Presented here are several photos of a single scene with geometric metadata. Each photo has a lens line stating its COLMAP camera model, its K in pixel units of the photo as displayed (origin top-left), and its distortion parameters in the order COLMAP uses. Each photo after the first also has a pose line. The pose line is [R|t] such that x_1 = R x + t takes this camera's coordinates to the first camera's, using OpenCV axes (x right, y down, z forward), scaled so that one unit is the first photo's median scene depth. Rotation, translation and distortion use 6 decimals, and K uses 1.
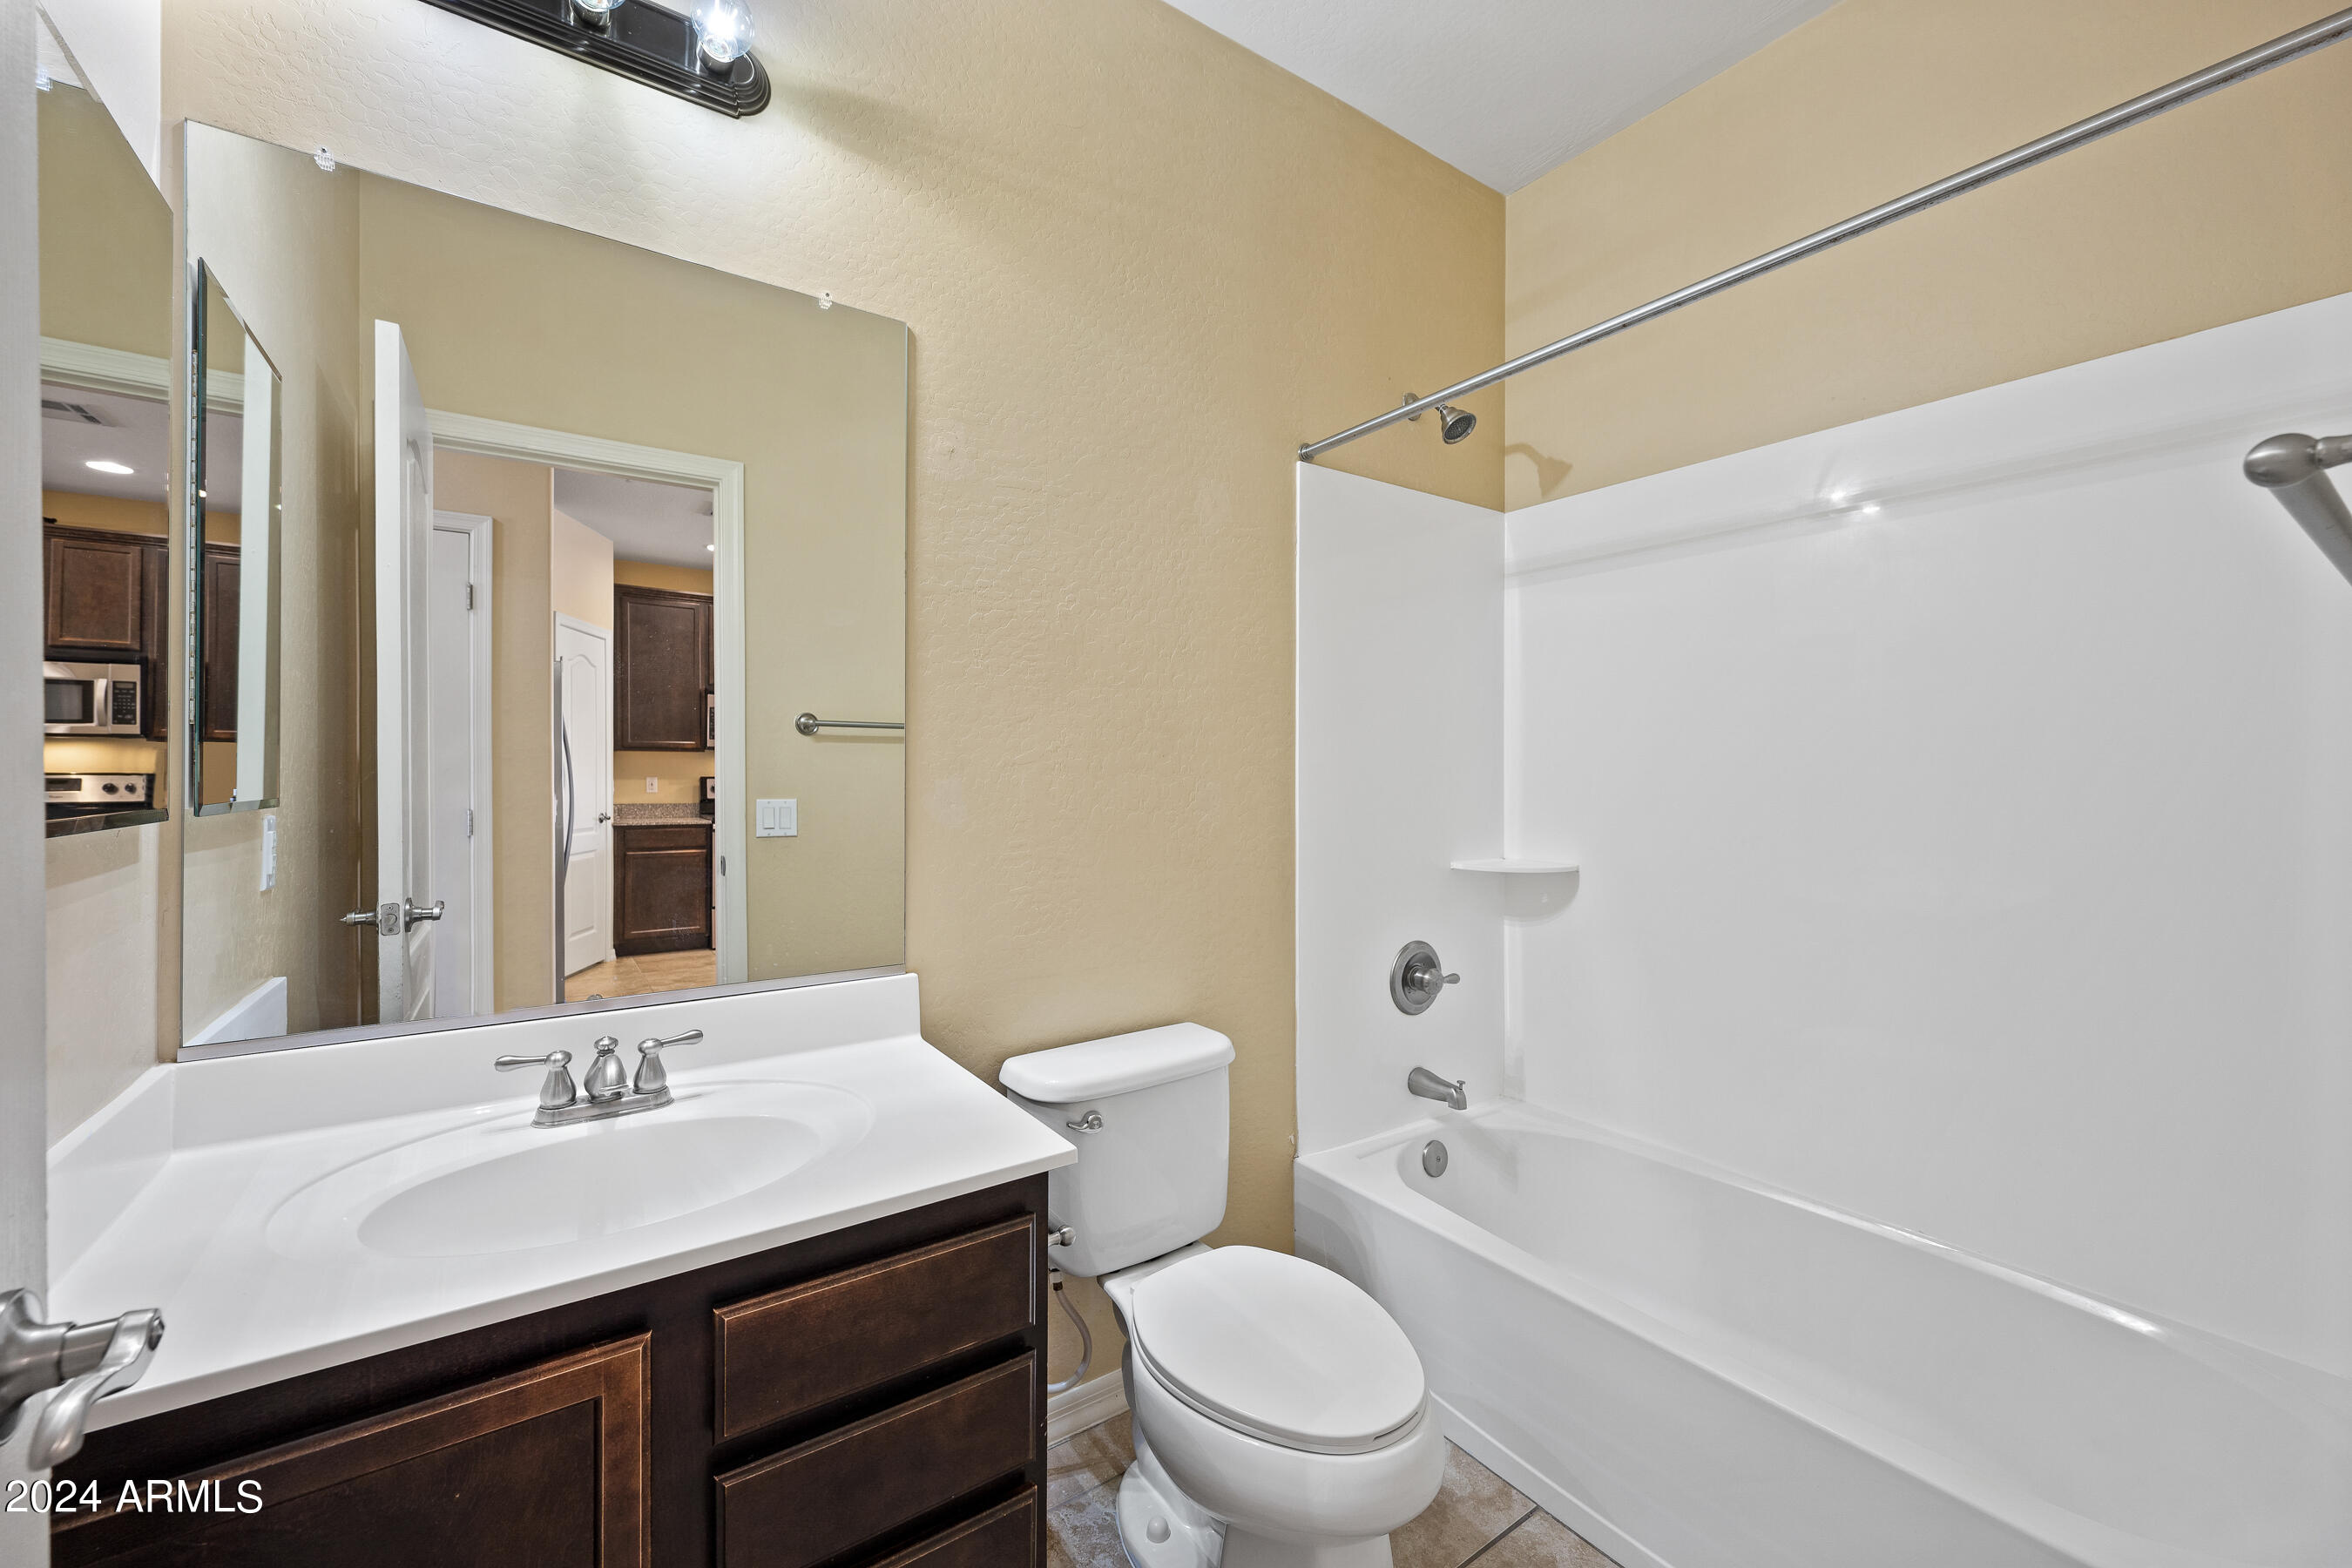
lens RADIAL K [[925.3, 0, 1165.2], [0, 925.3, 771.4], [0, 0, 1]] dist [-0.001787, 0.000066]
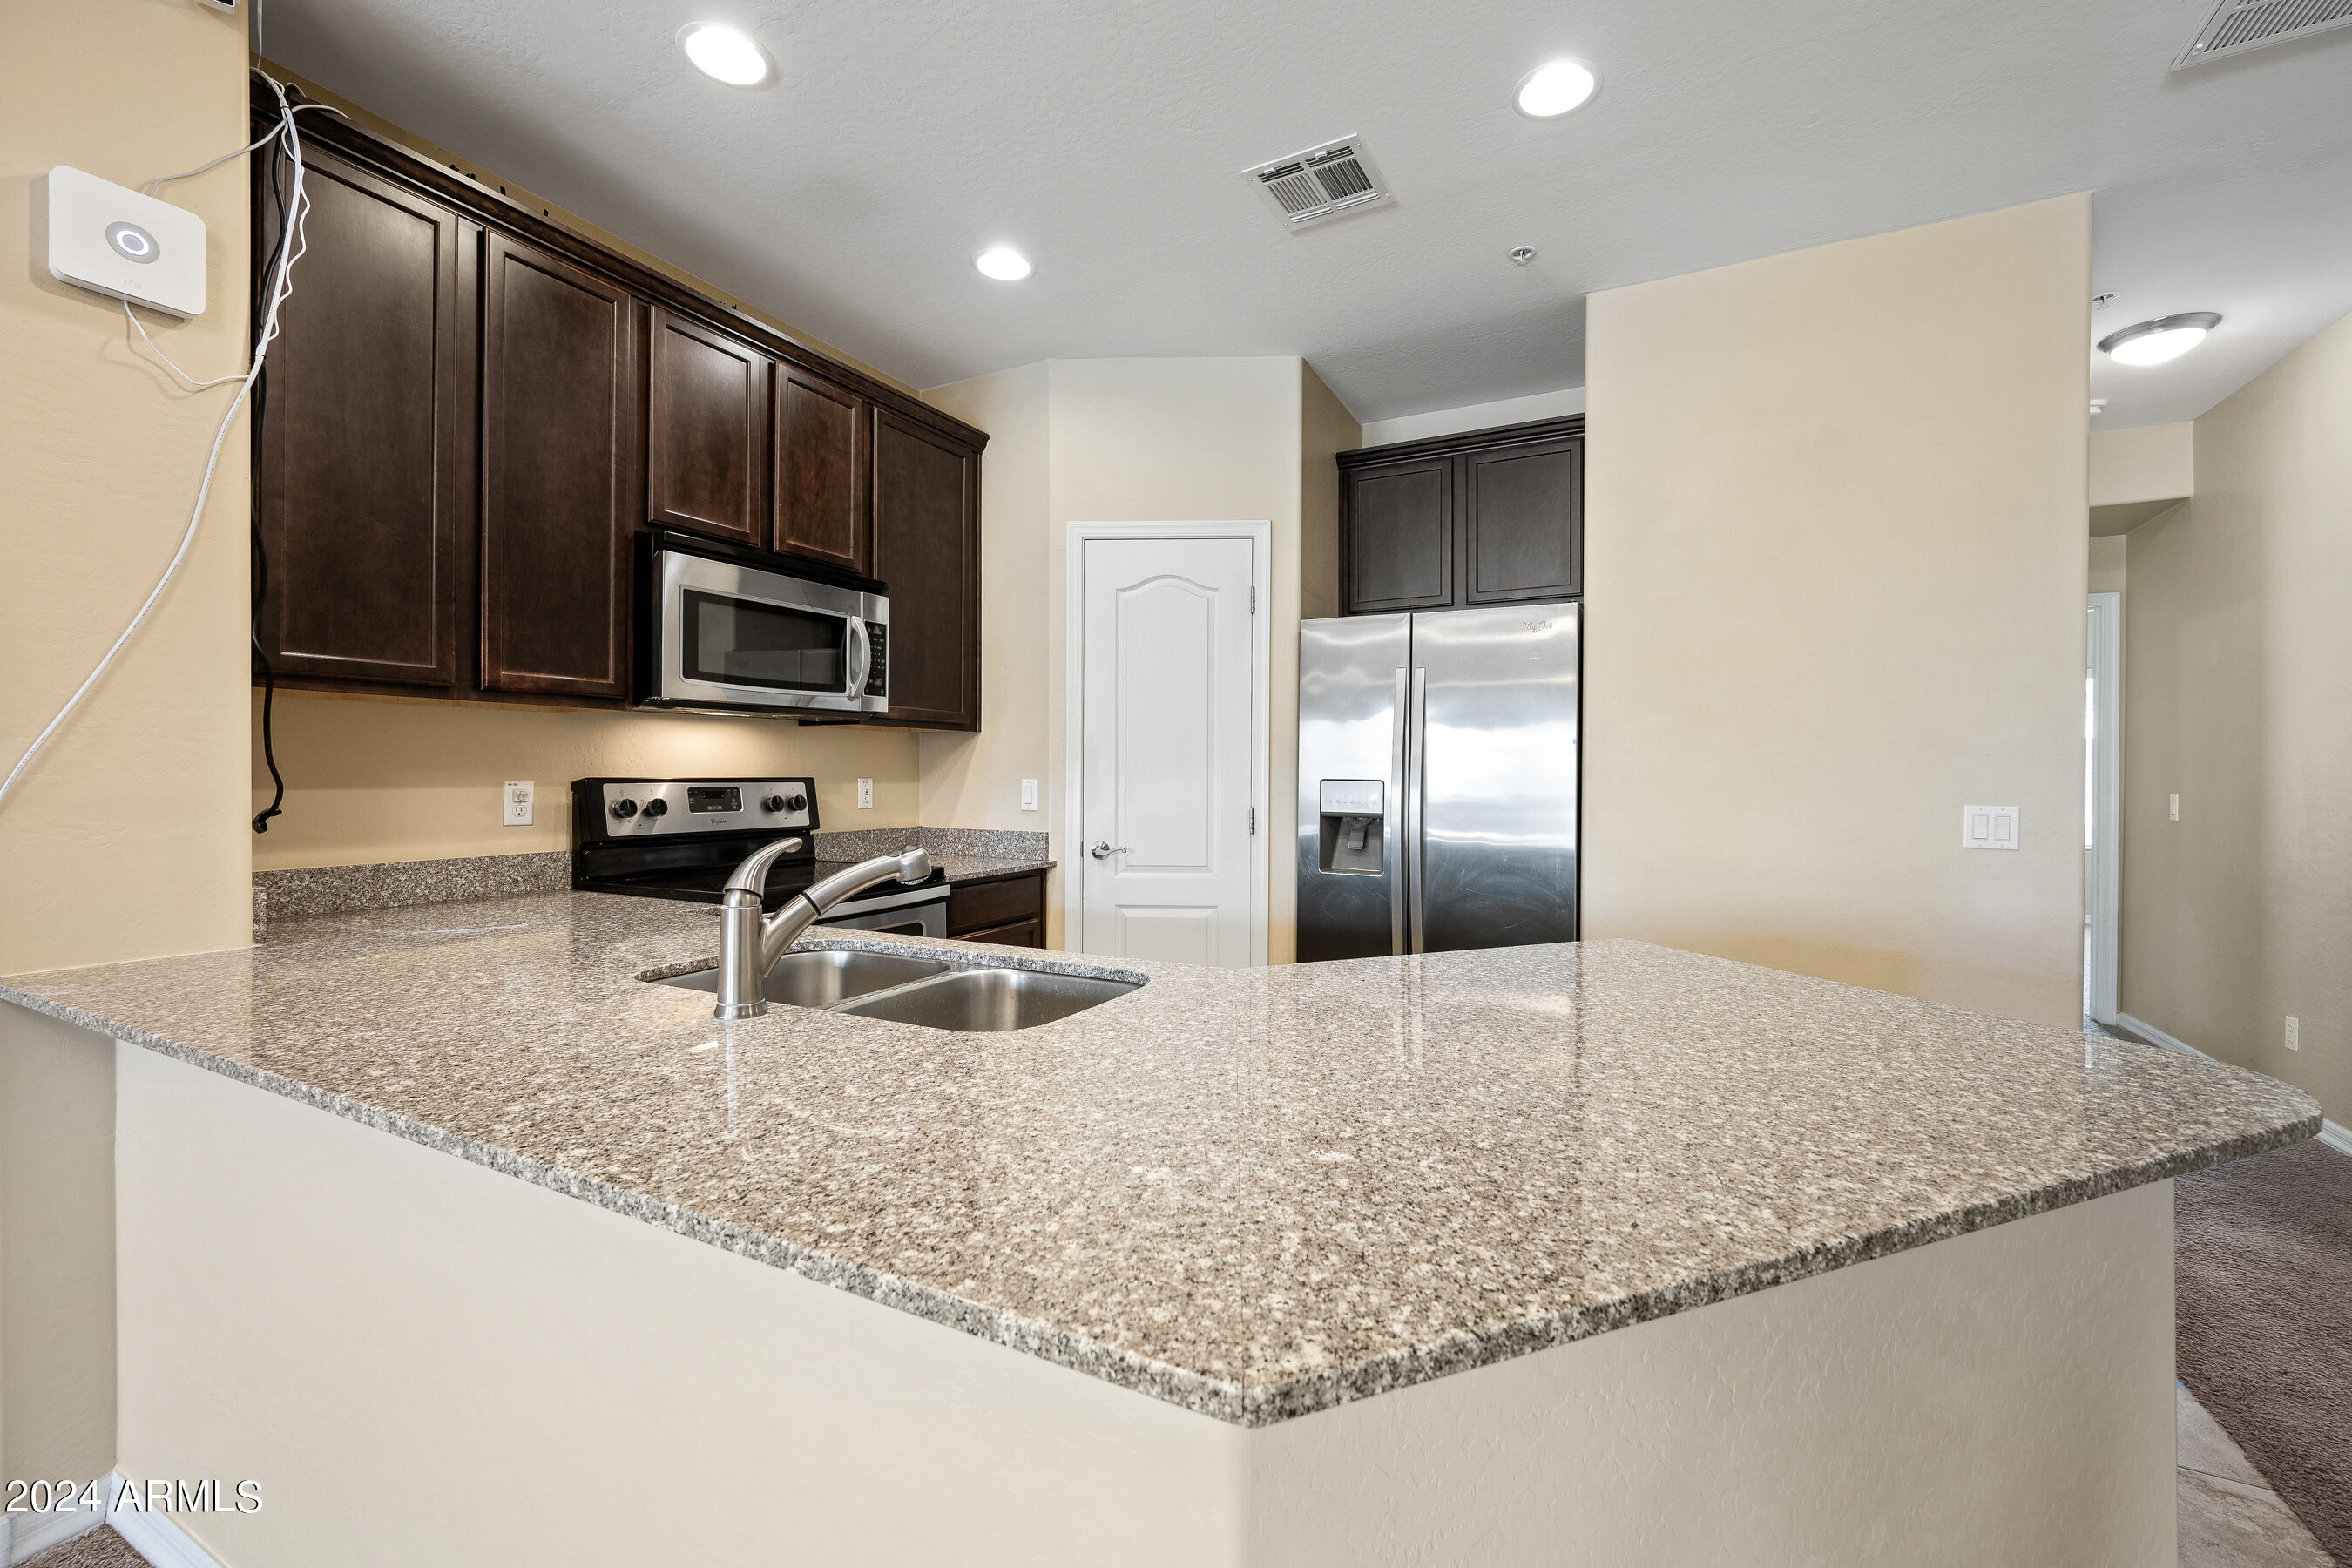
lens RADIAL K [[925.3, 0, 1174.4], [0, 925.3, 771.3], [0, 0, 1]] dist [-0.001787, 0.000066]
pose [[0.893307, 0.004940, 0.449420, -1.216425], [-0.005046, 0.999987, -0.000961, -0.002849], [-0.449418, -0.001410, 0.893320, 0.388008]]
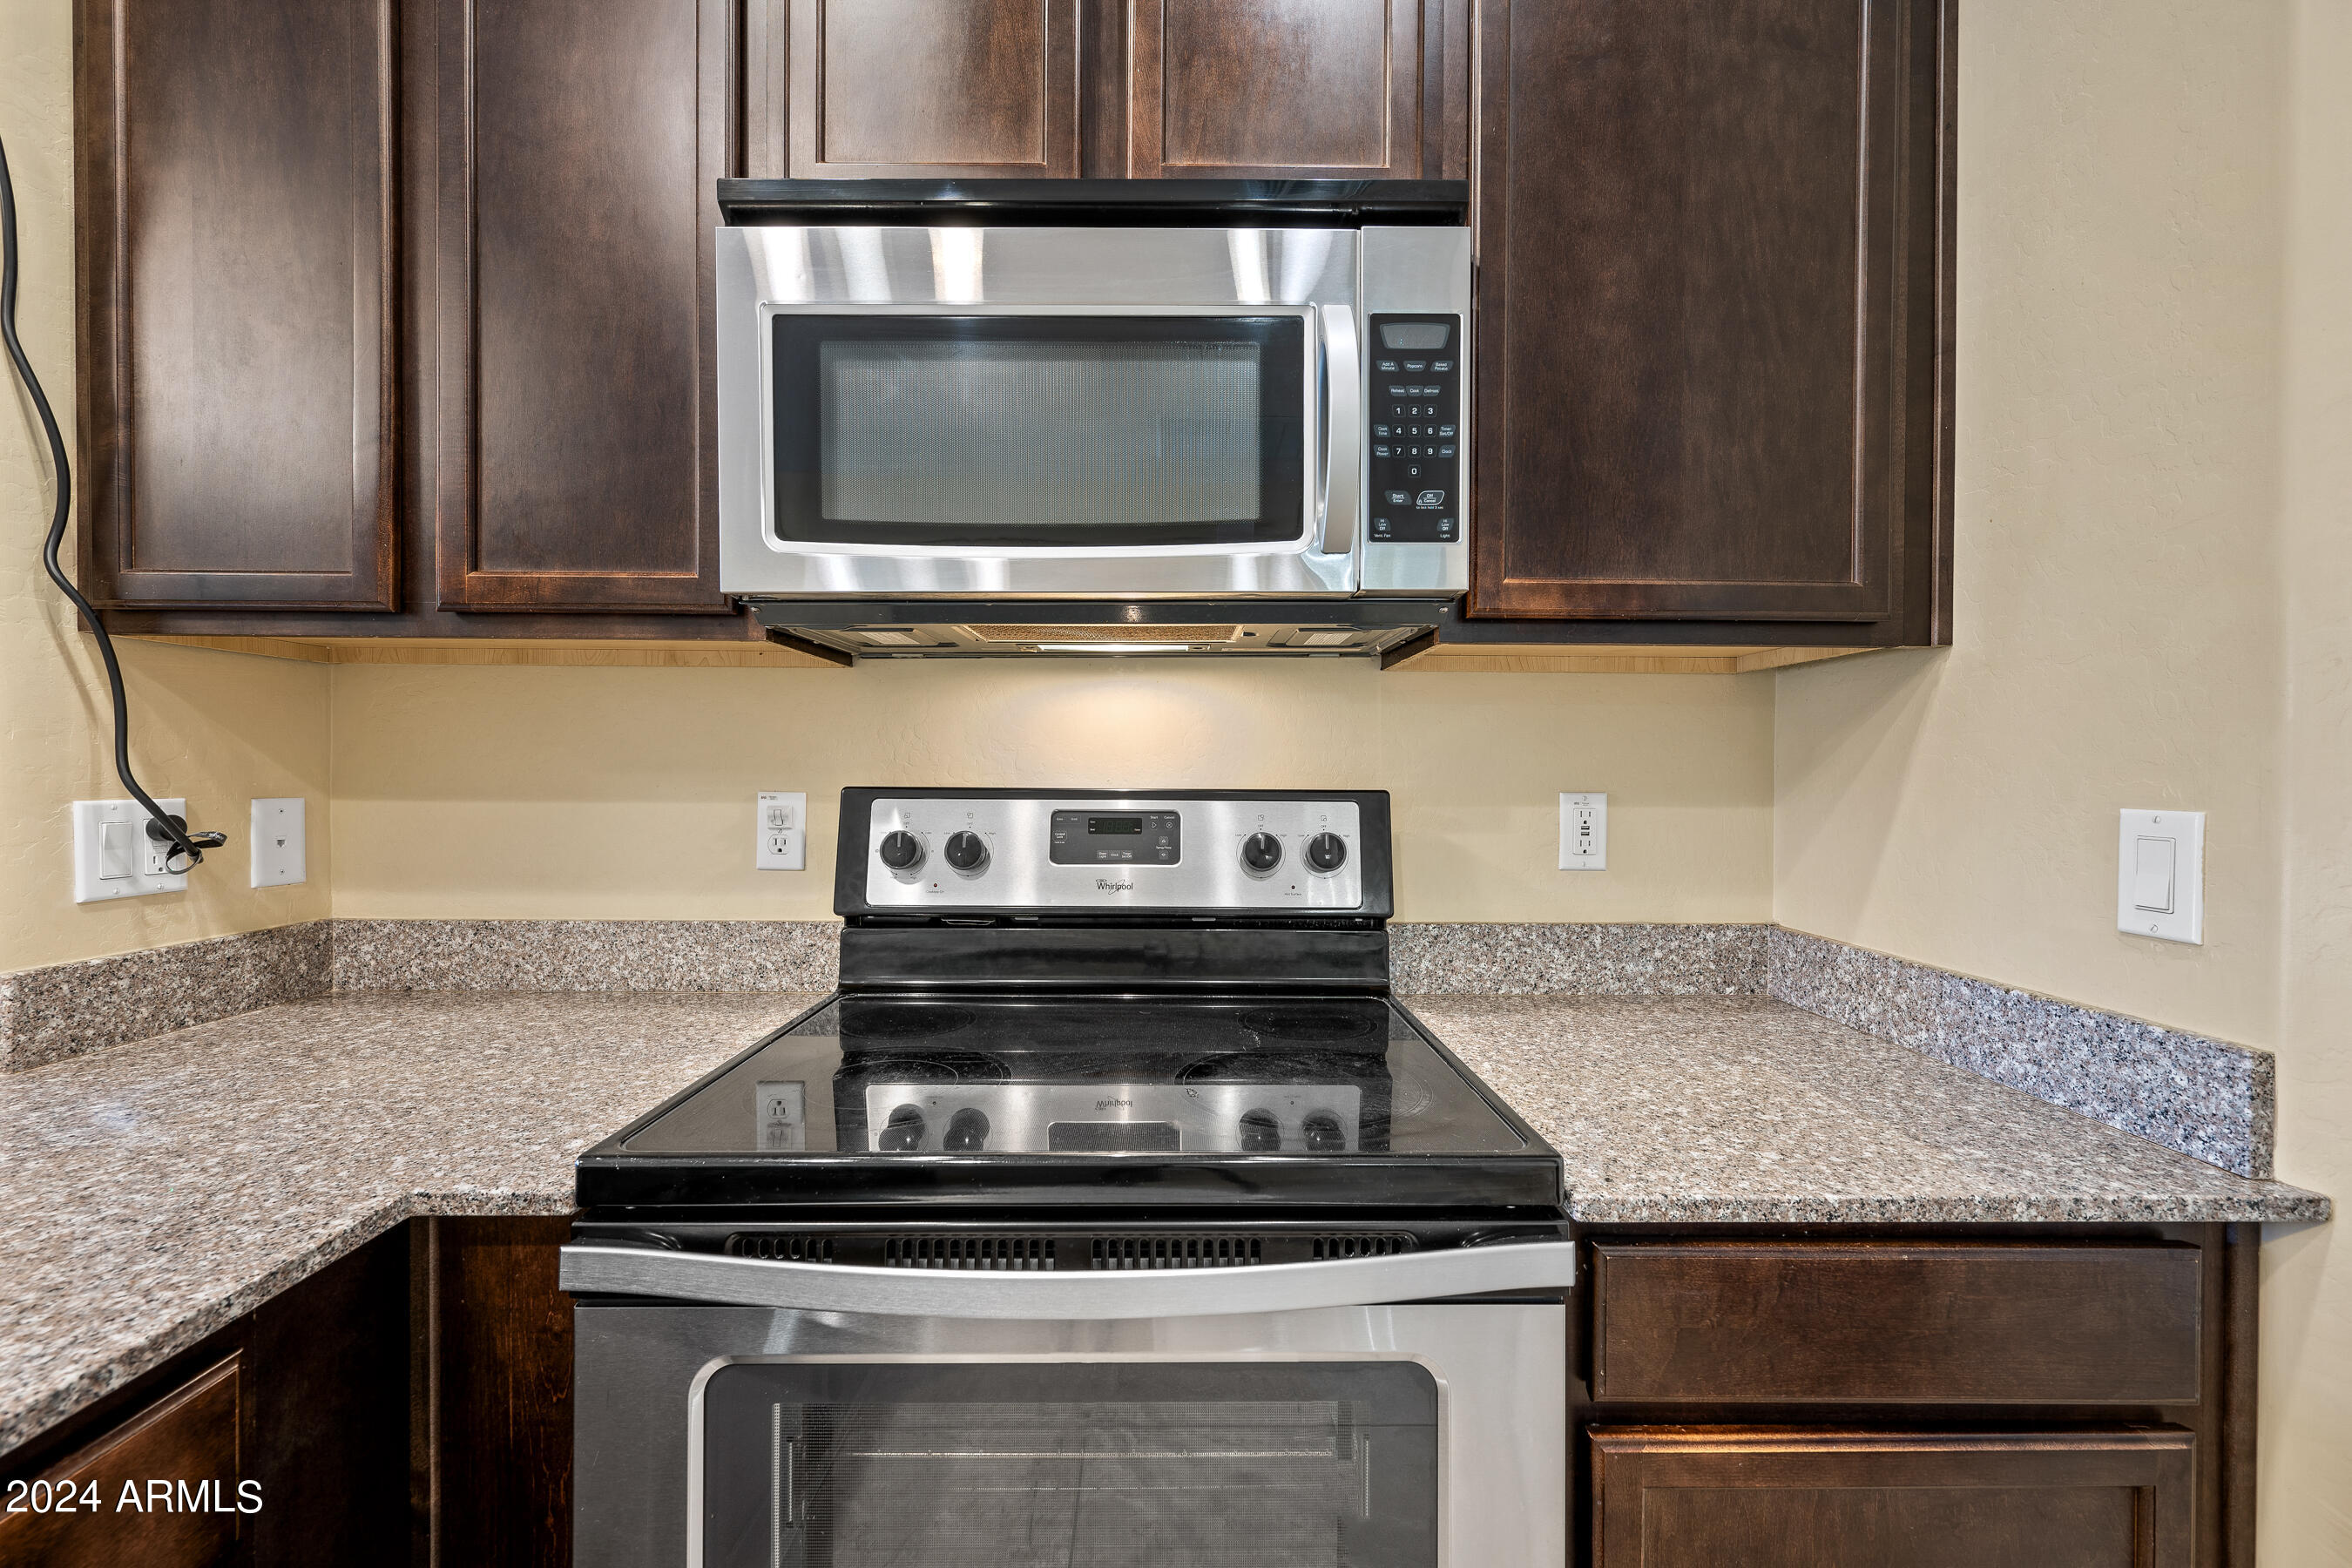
lens RADIAL K [[925.3, 0, 1167.9], [0, 925.3, 780.0], [0, 0, 1]] dist [-0.001787, 0.000066]
pose [[0.823450, 0.010082, -0.567300, -1.057309], [-0.006208, 0.999942, 0.008760, -0.002900], [0.567355, -0.003692, 0.823465, 0.810337]]
